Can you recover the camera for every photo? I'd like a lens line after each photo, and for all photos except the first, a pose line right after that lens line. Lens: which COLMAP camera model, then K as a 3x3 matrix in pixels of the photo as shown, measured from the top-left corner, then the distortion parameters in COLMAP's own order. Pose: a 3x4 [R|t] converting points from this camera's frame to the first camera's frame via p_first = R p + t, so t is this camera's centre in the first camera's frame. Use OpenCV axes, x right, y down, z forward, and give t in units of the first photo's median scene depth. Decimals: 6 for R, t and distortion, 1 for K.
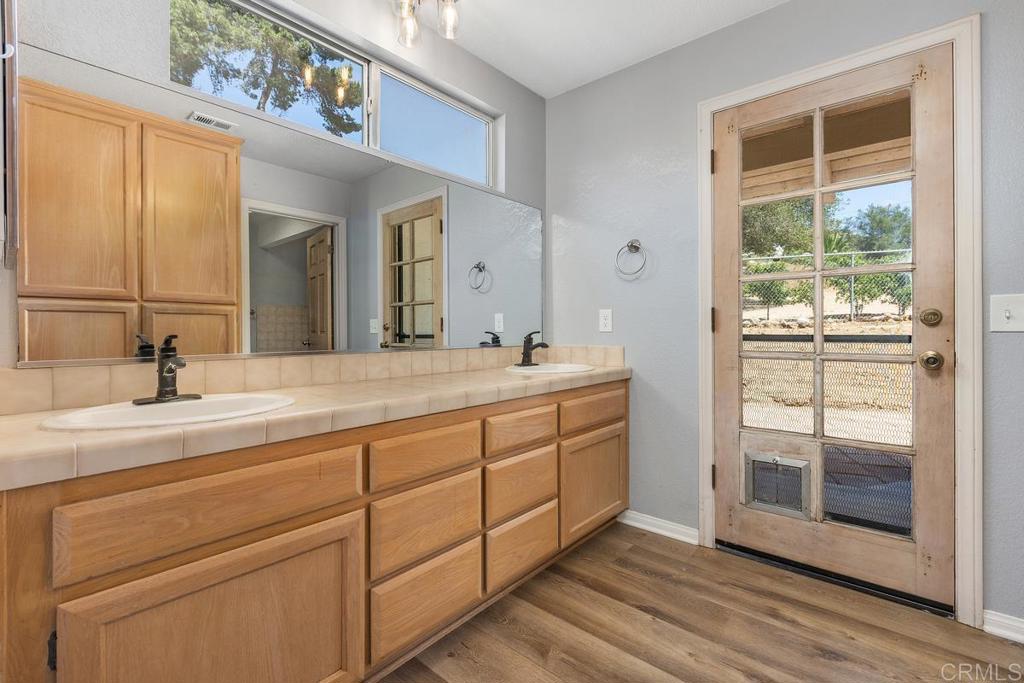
lens RADIAL K [[456.8, 0, 513.9], [0, 456.8, 334.0], [0, 0, 1]] dist [-0.005730, -0.000566]
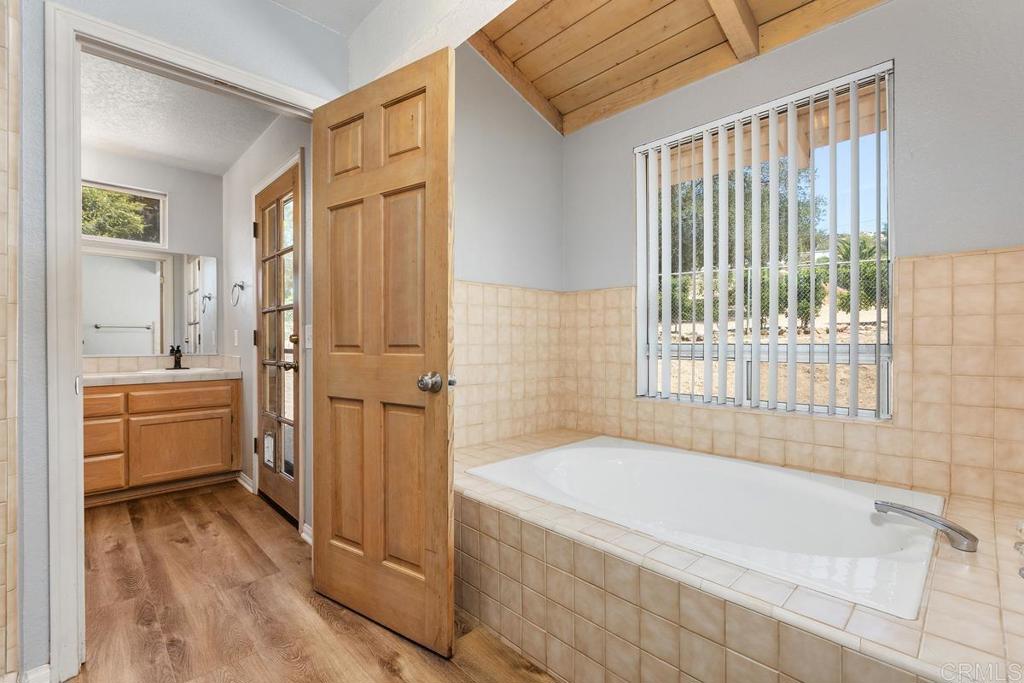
lens RADIAL K [[456.8, 0, 509.6], [0, 456.8, 344.4], [0, 0, 1]] dist [-0.005730, -0.000566]
pose [[0.996143, 0.004223, -0.087648, 1.642913], [-0.004218, 0.999991, 0.000244, -0.019407], [0.087649, 0.000127, 0.996151, -0.457994]]
